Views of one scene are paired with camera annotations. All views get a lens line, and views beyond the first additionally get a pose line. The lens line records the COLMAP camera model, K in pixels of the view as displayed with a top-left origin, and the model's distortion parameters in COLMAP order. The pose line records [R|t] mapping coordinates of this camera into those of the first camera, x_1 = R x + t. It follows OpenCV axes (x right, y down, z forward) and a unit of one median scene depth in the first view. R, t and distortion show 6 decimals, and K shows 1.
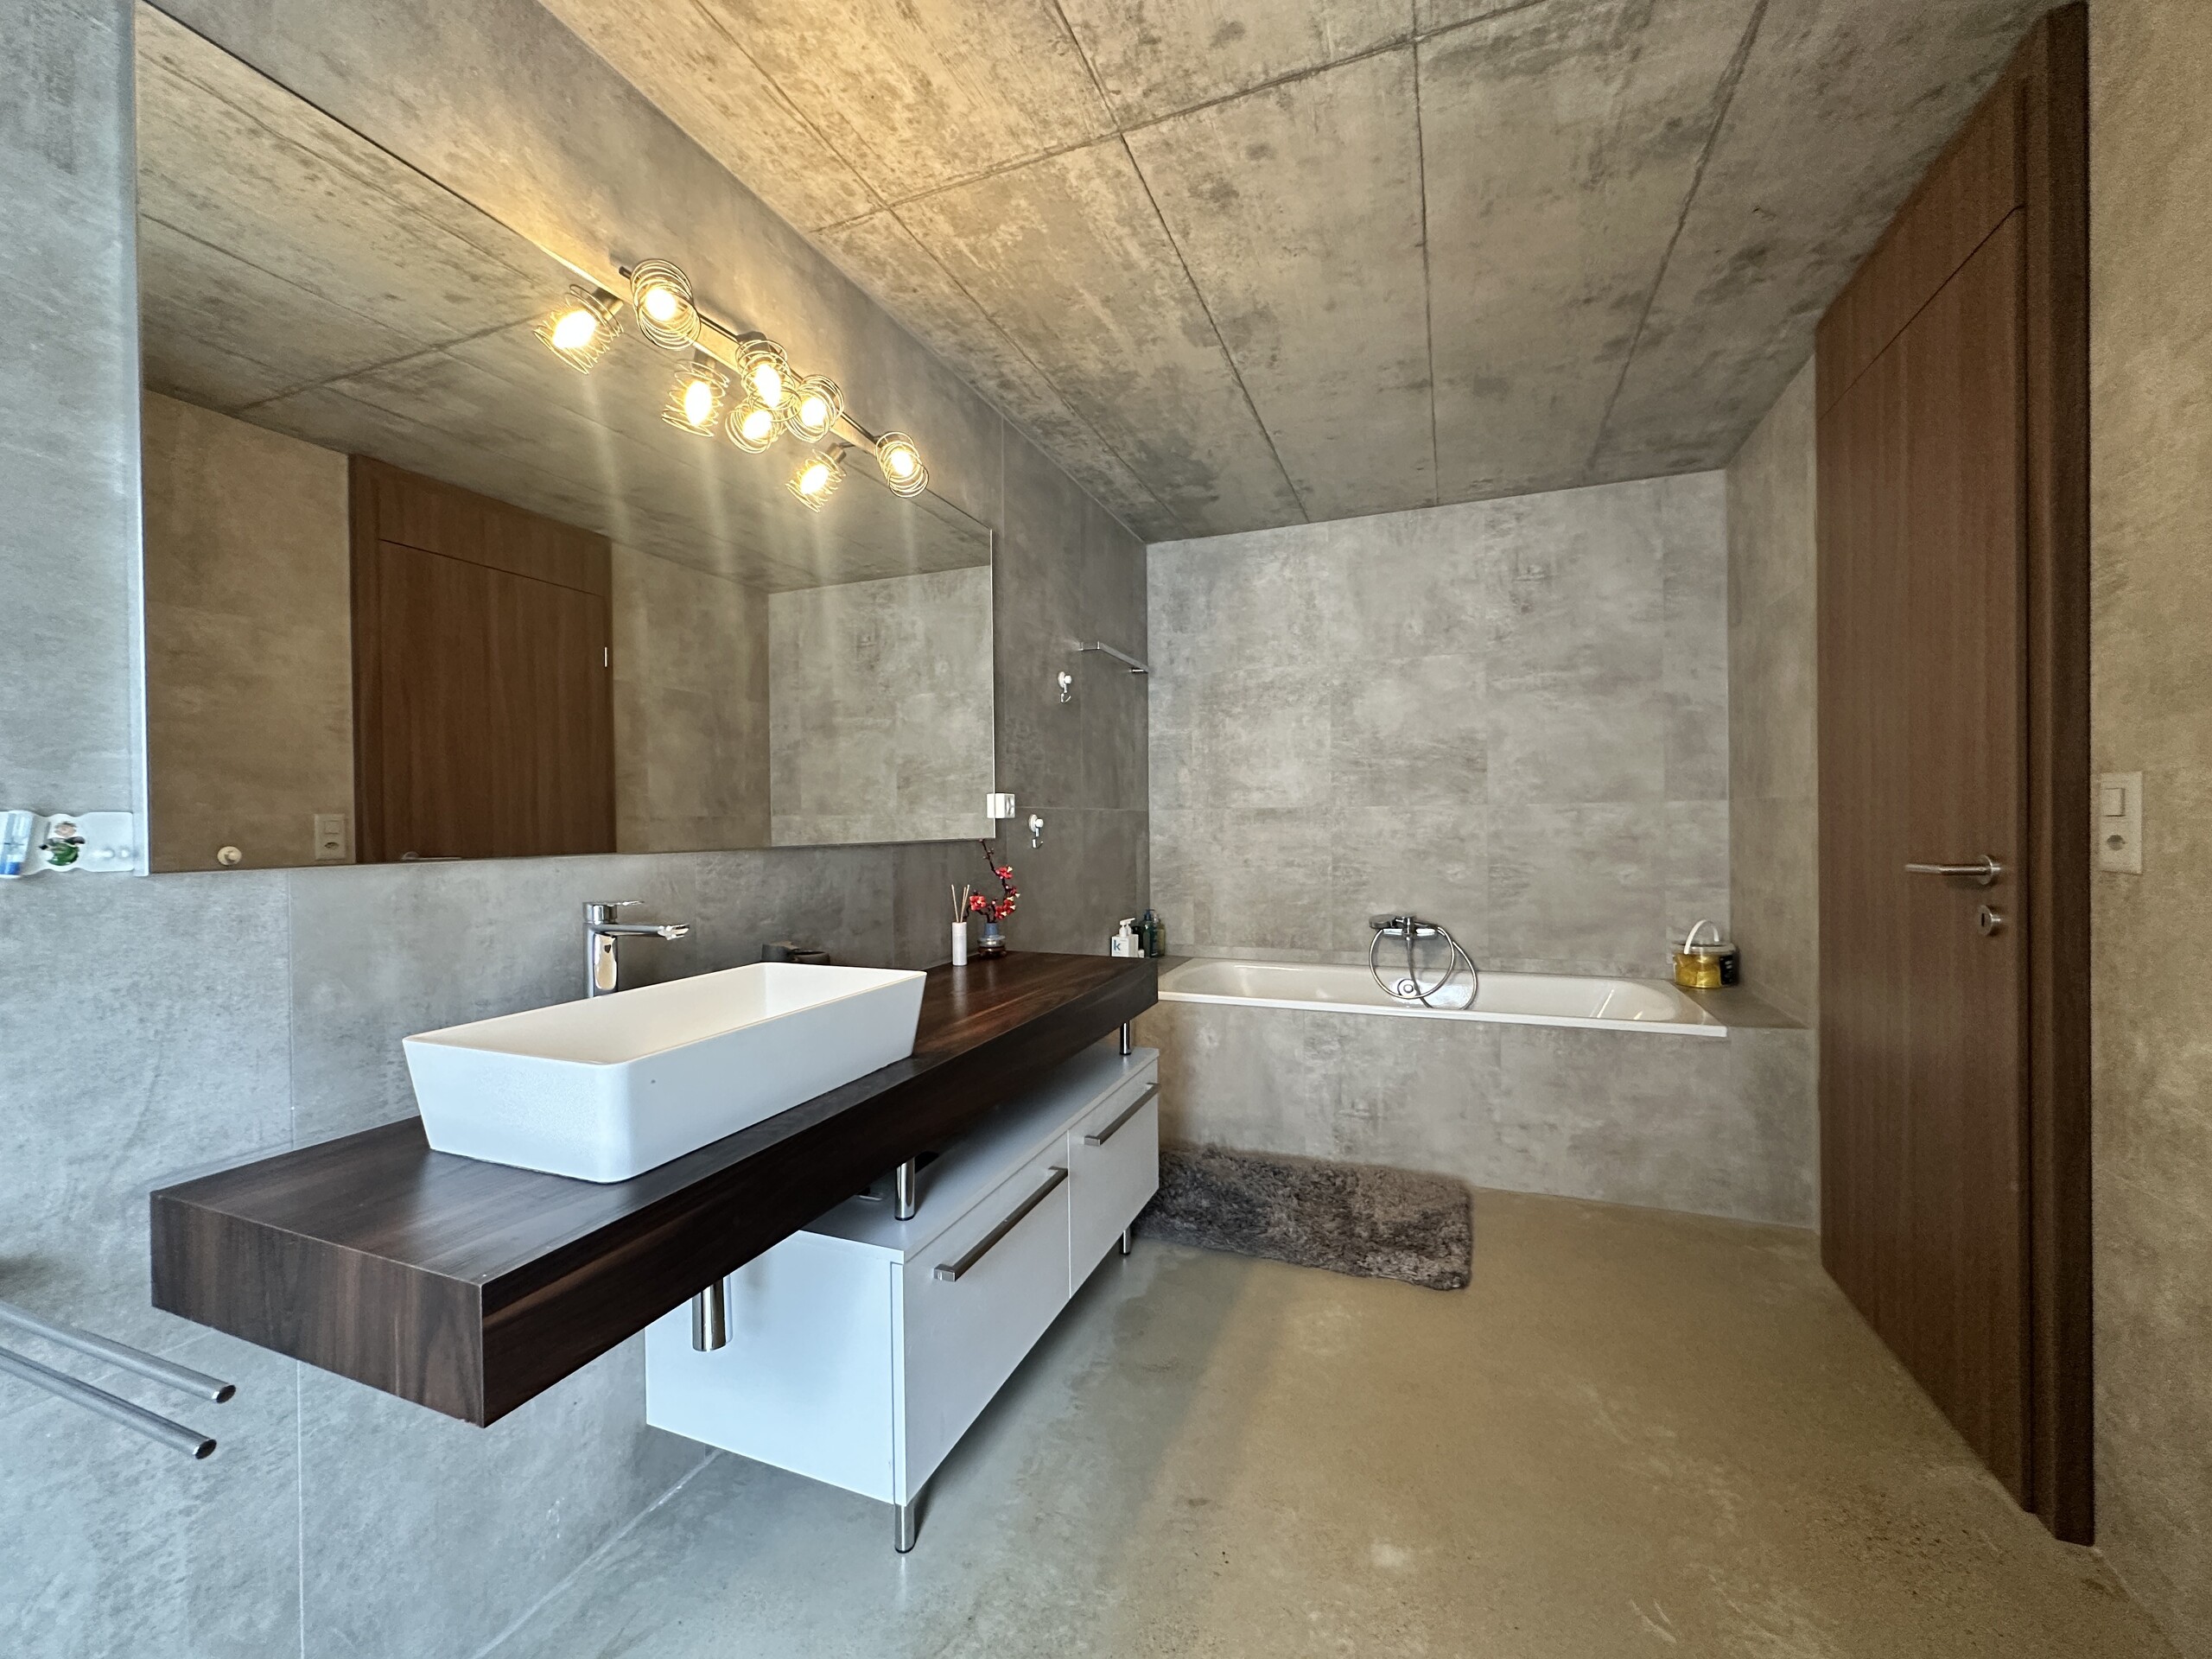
lens RADIAL K [[884.7, 0, 1104.9], [0, 884.7, 827.0], [0, 0, 1]] dist [-0.003079, 0.000314]
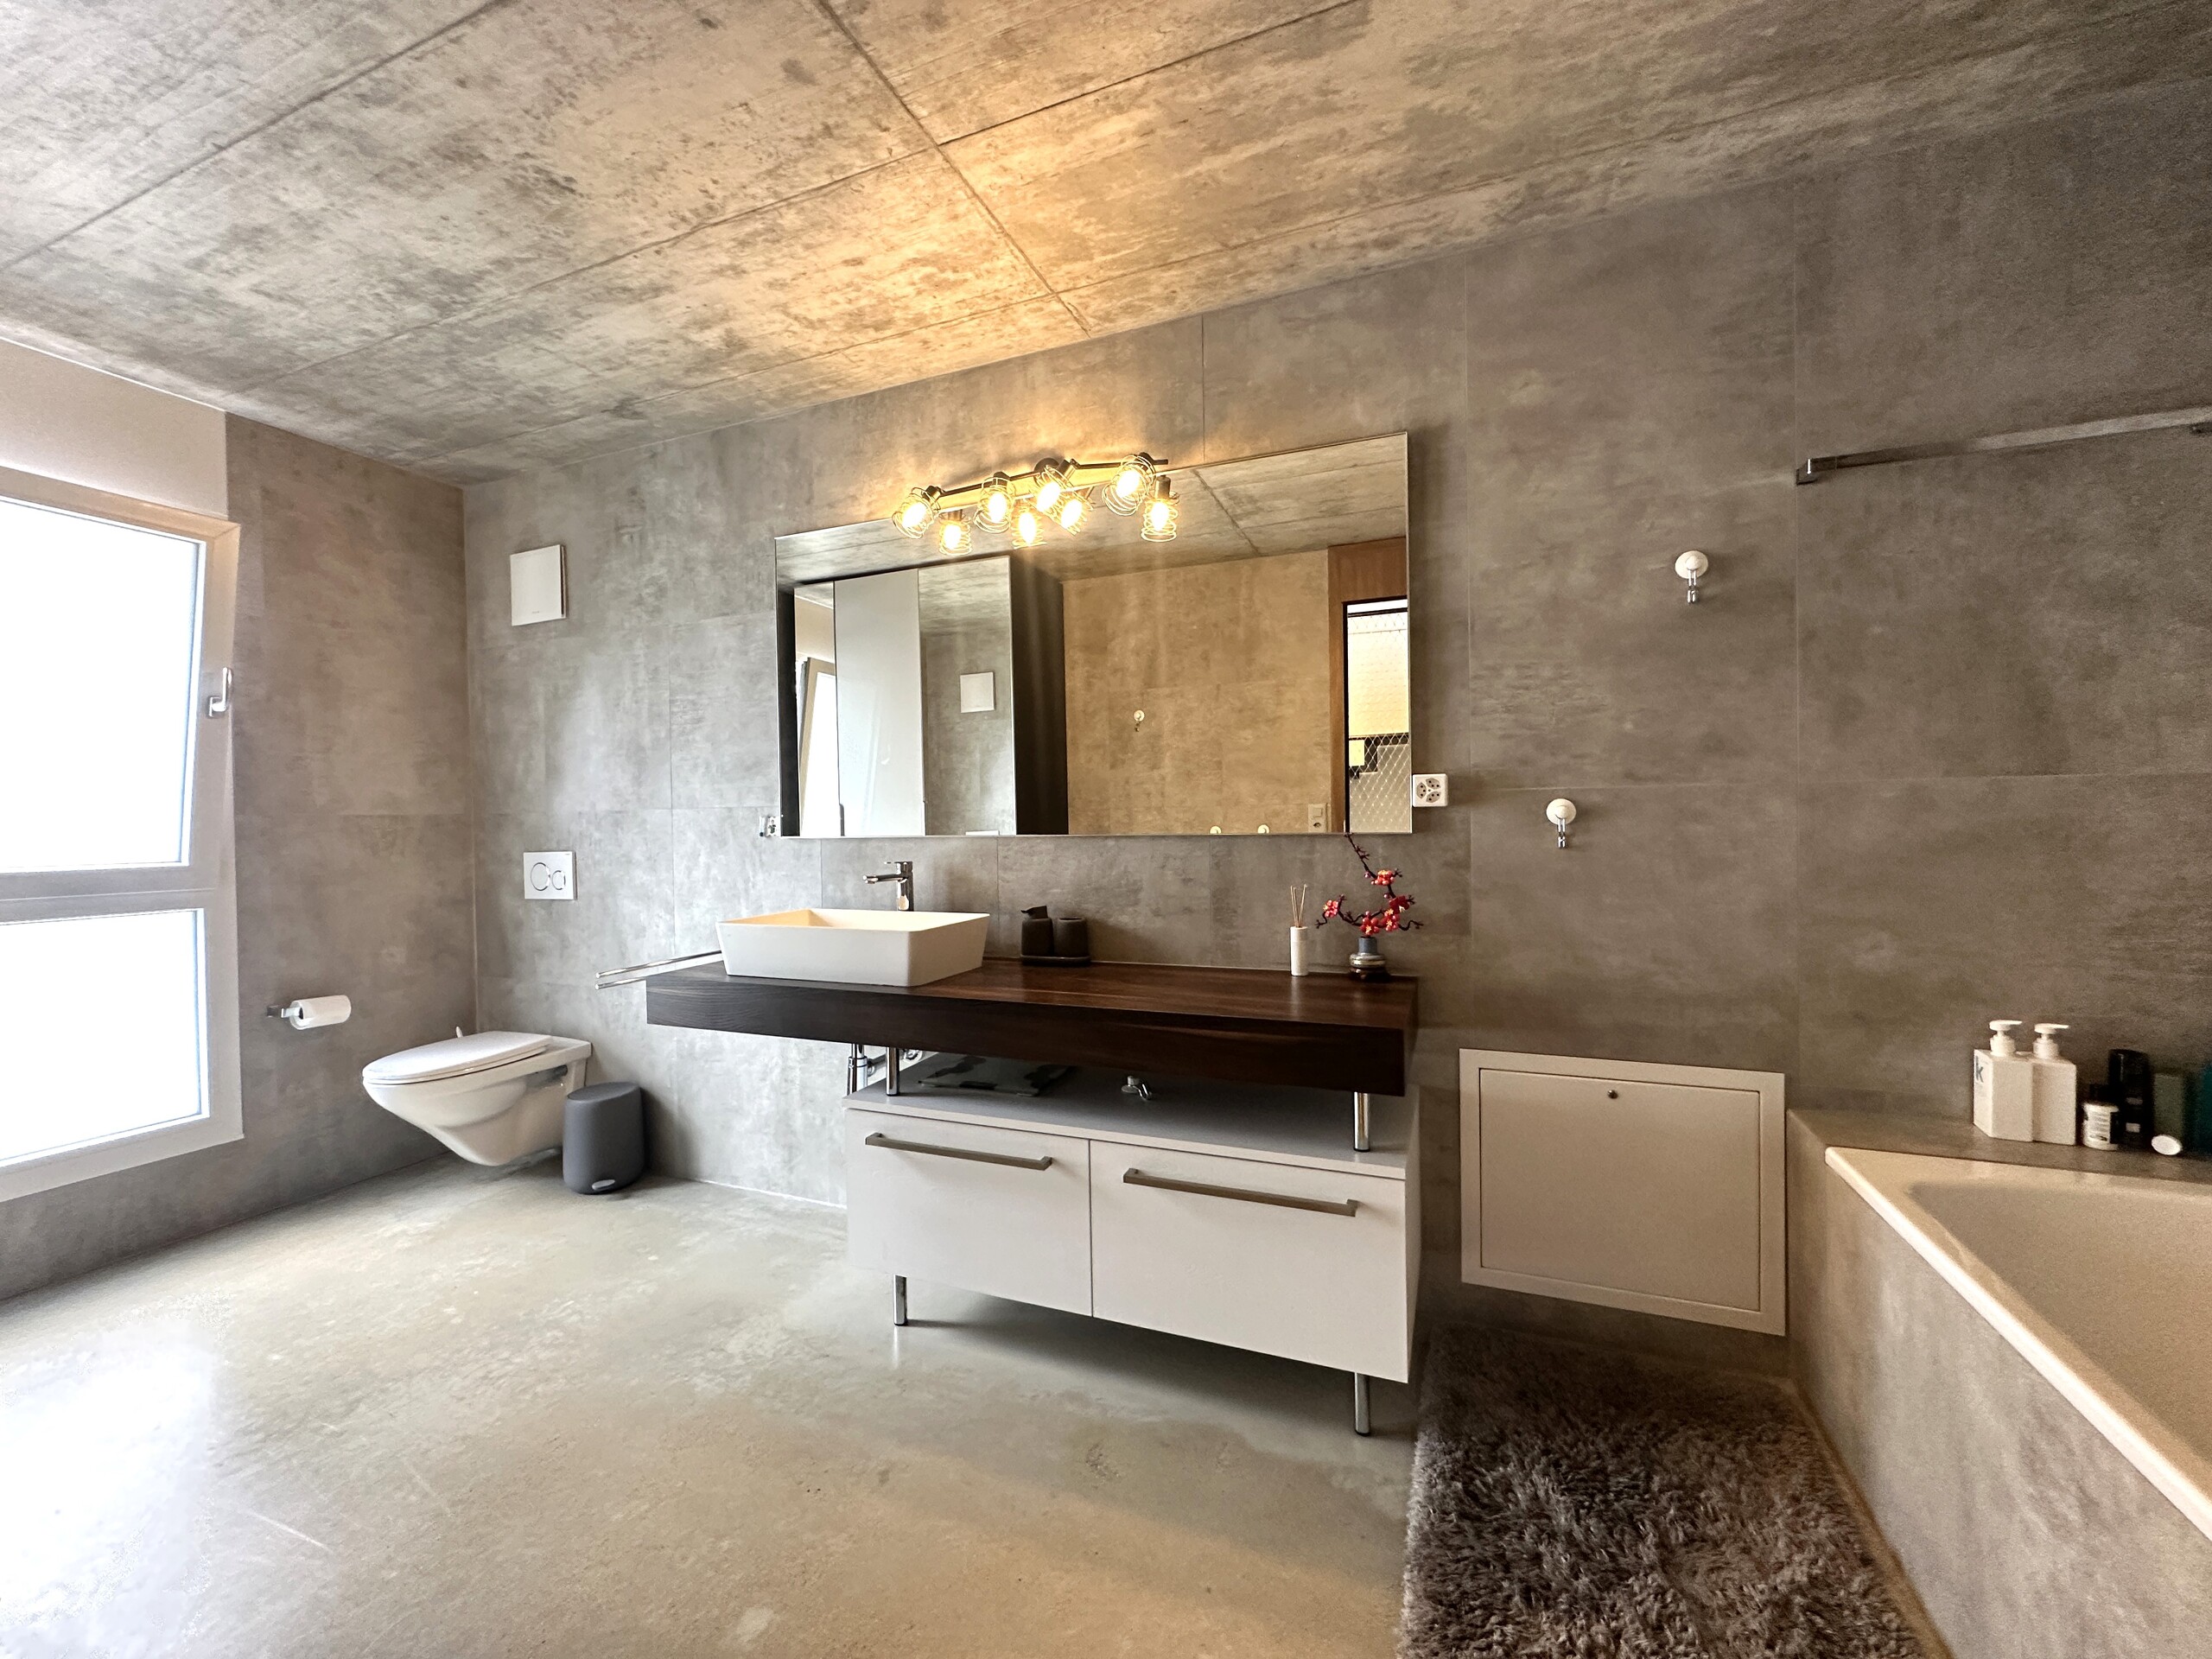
lens RADIAL K [[884.7, 0, 1104.9], [0, 884.7, 827.0], [0, 0, 1]] dist [-0.003079, 0.000314]
pose [[-0.010308, 0.022023, -0.999704, 0.986704], [0.010432, 0.999705, 0.021916, -0.017858], [0.999892, -0.010203, -0.010535, 1.120595]]
